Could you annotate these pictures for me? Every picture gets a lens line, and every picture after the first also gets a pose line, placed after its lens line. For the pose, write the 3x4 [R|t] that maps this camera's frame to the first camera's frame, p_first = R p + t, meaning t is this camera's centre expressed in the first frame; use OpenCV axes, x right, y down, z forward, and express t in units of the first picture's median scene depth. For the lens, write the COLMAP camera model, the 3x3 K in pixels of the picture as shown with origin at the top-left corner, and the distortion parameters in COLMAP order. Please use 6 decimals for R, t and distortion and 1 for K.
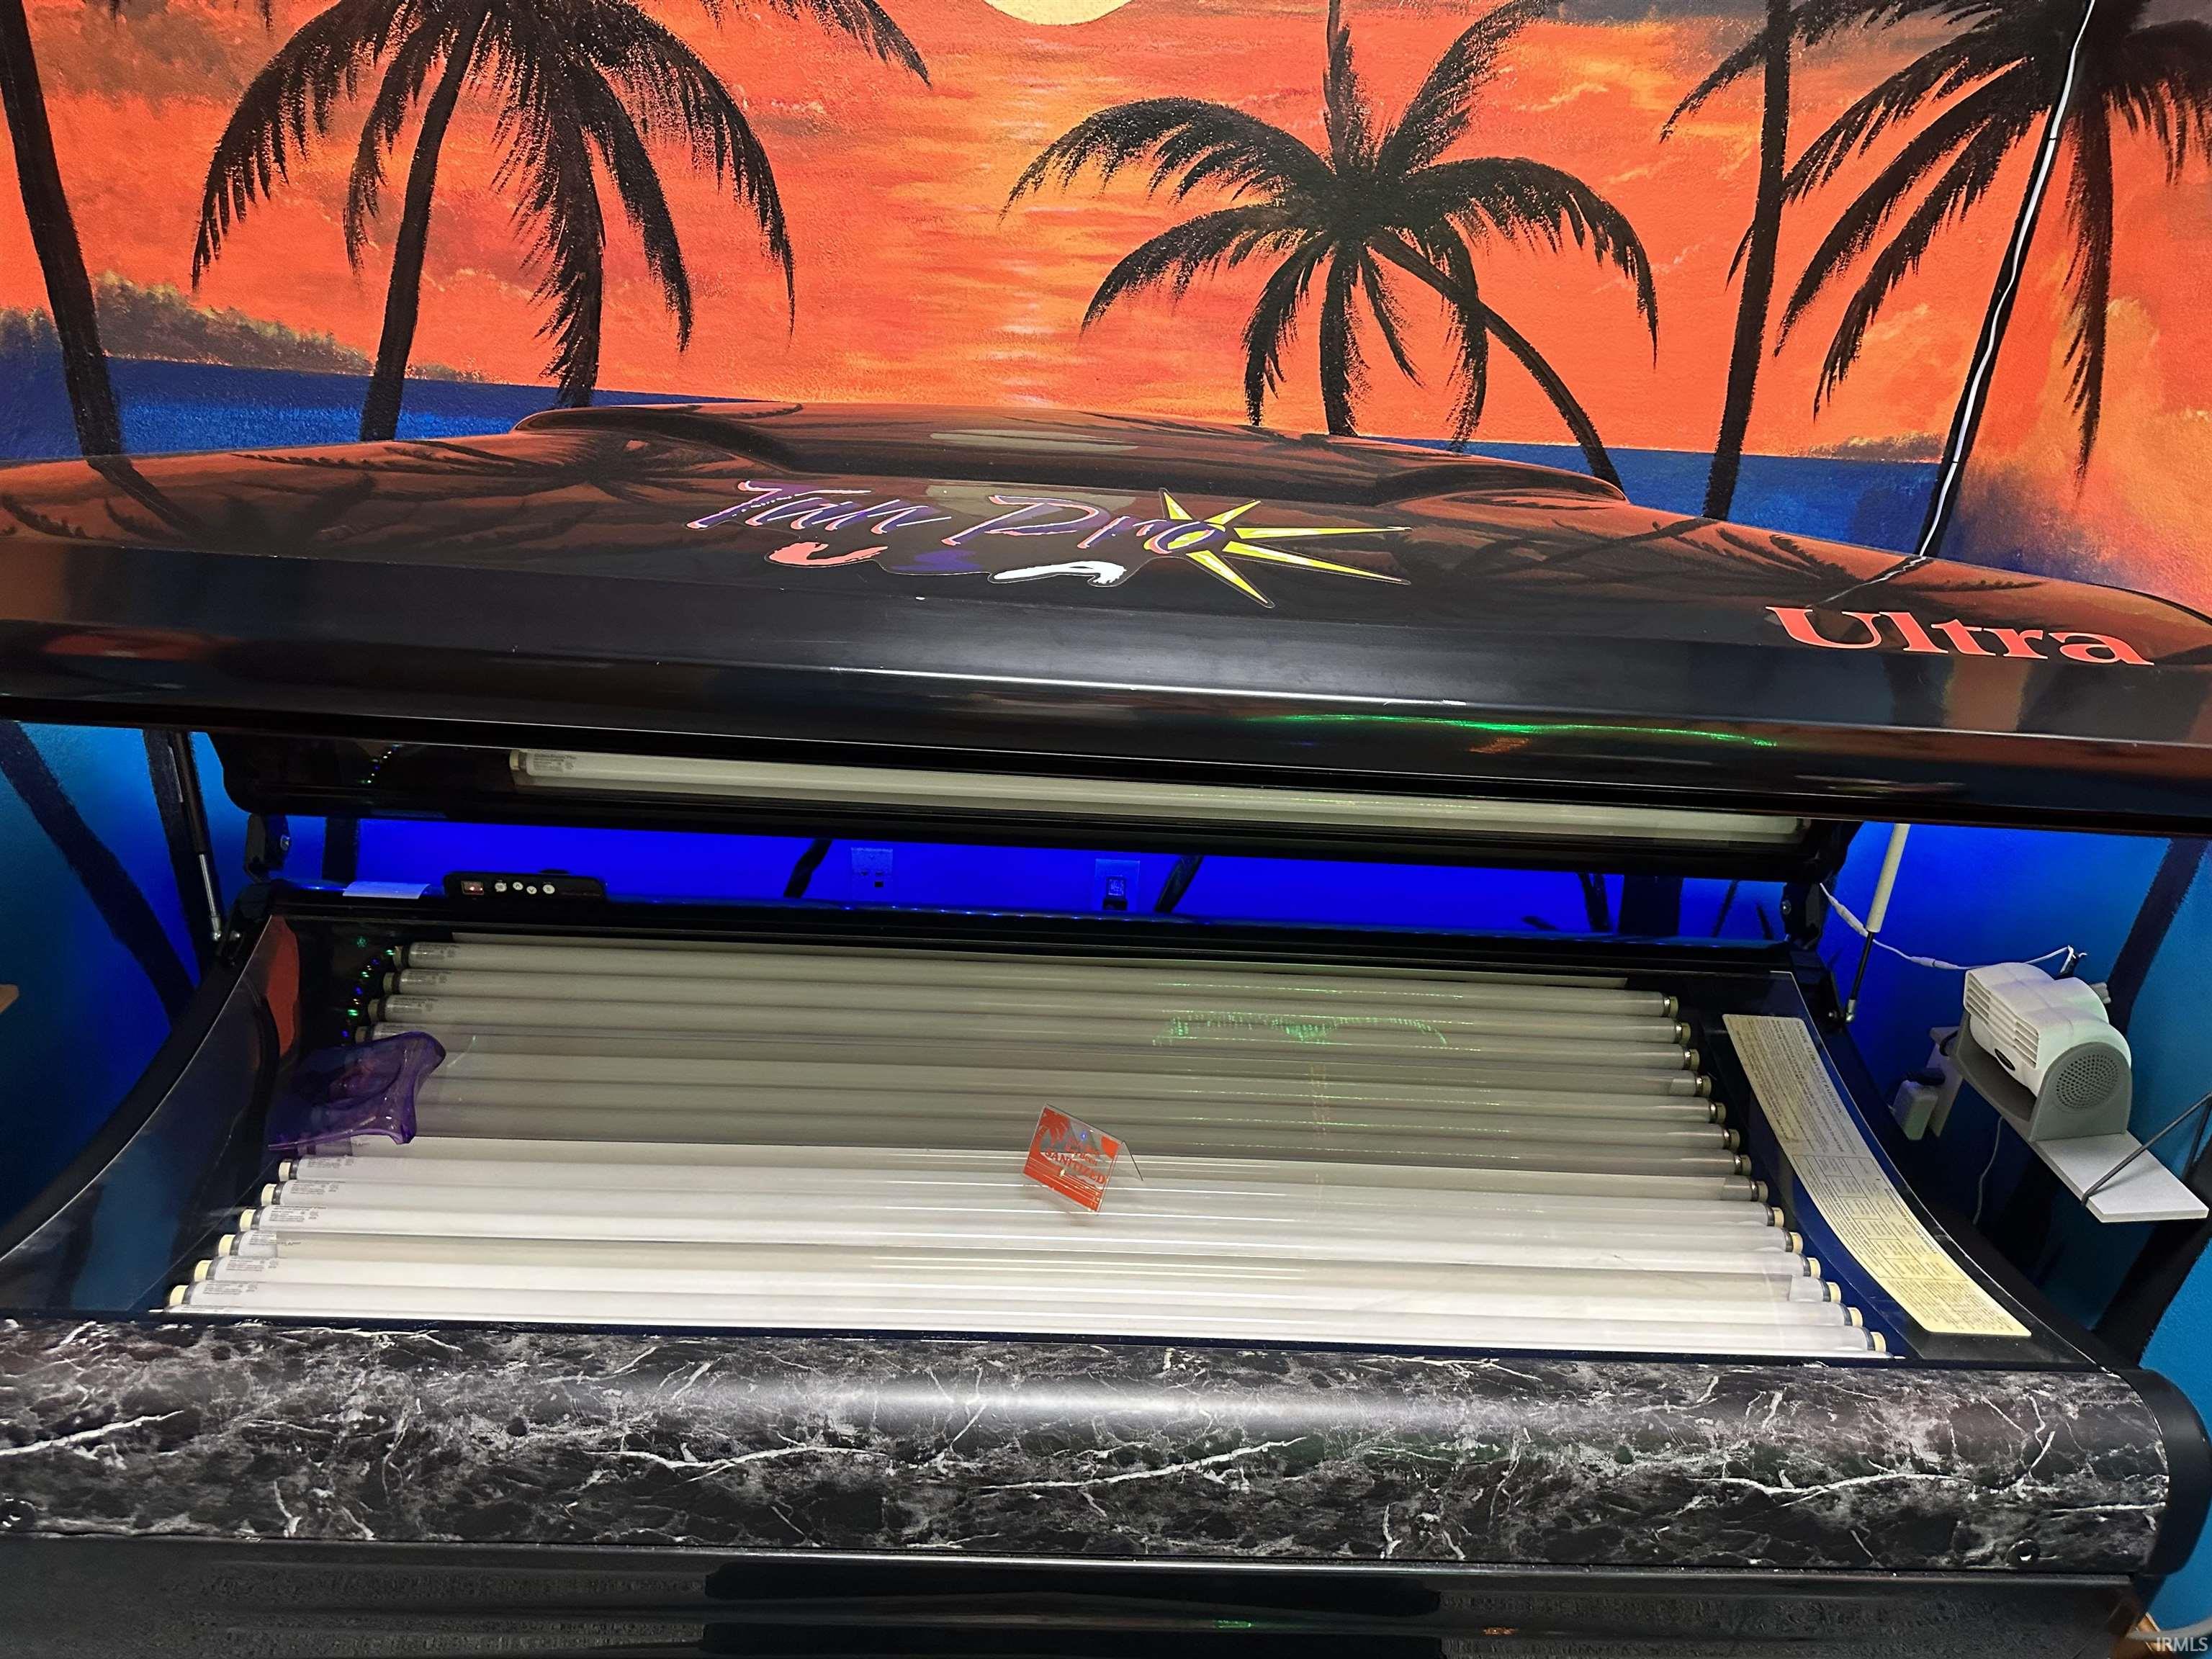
lens RADIAL K [[1597.3, 0, 1041.8], [0, 1597.3, 828.8], [0, 0, 1]] dist [0.075264, -0.111849]
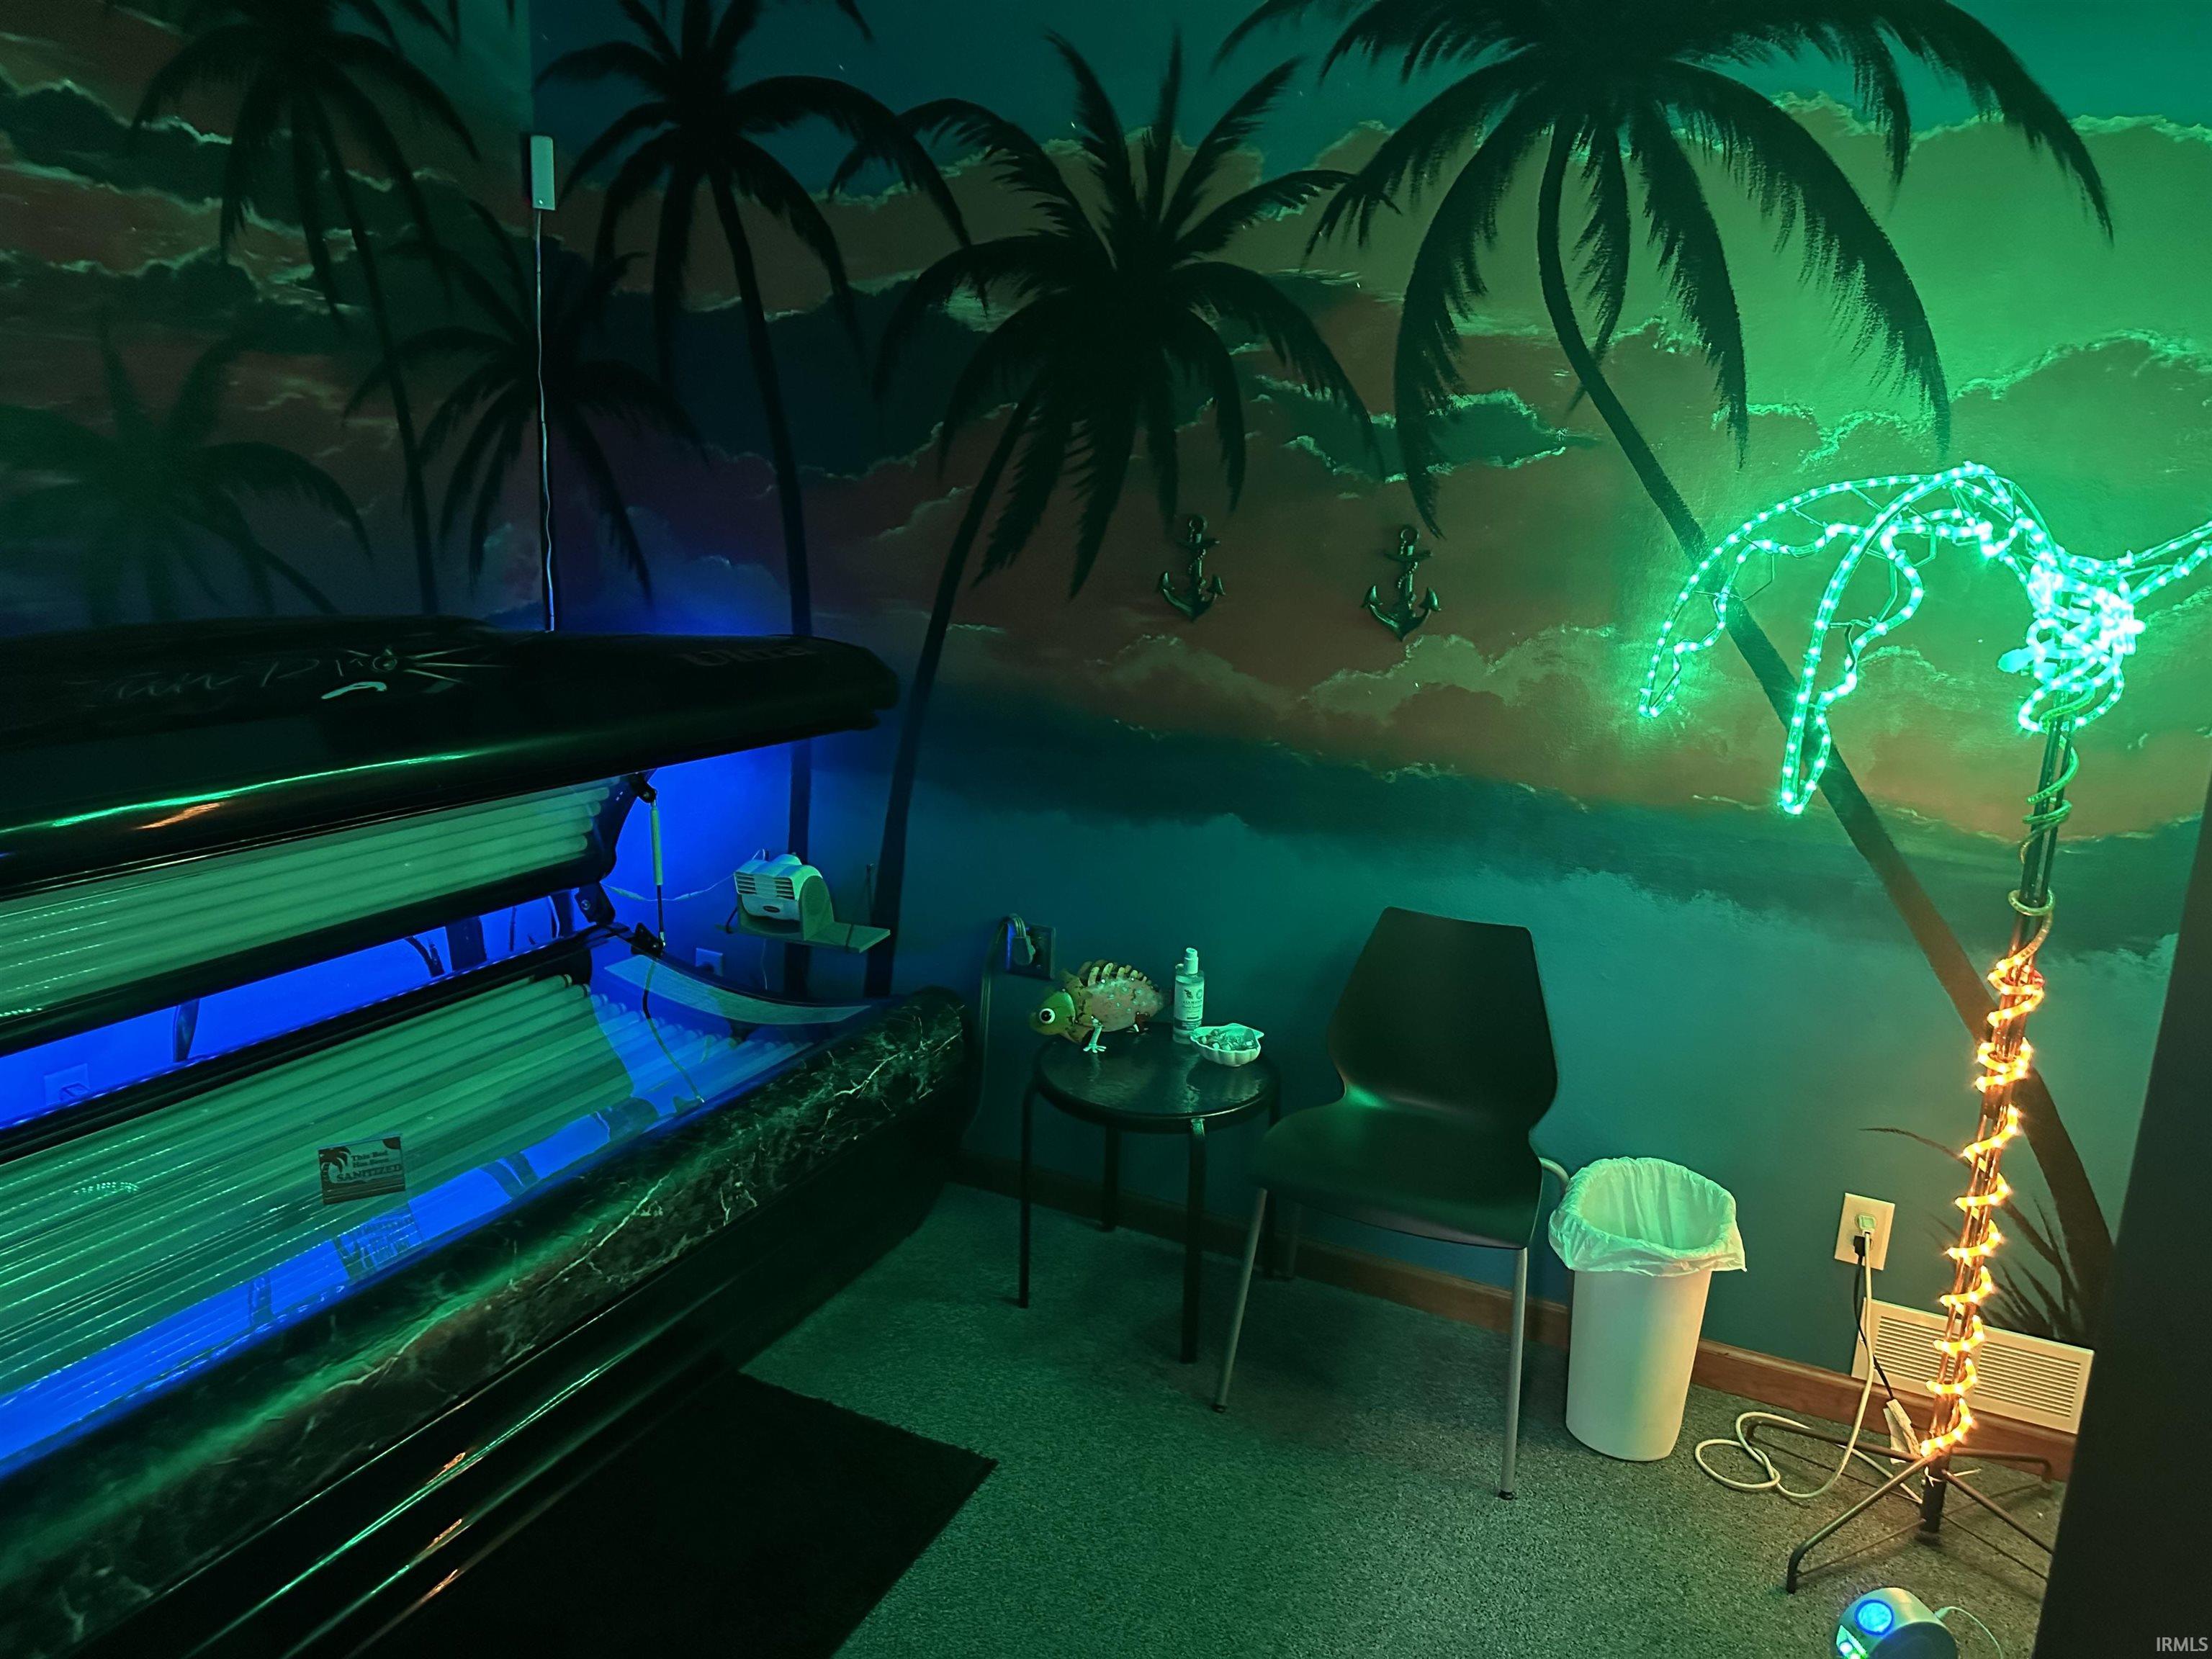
lens RADIAL K [[1597.3, 0, 1114.4], [0, 1597.3, 834.4], [0, 0, 1]] dist [0.075264, -0.111849]
pose [[0.434613, -0.231727, 0.870295, -0.683688], [0.379125, 0.923613, 0.056594, 0.098933], [-0.816931, 0.305354, 0.489268, -0.184094]]
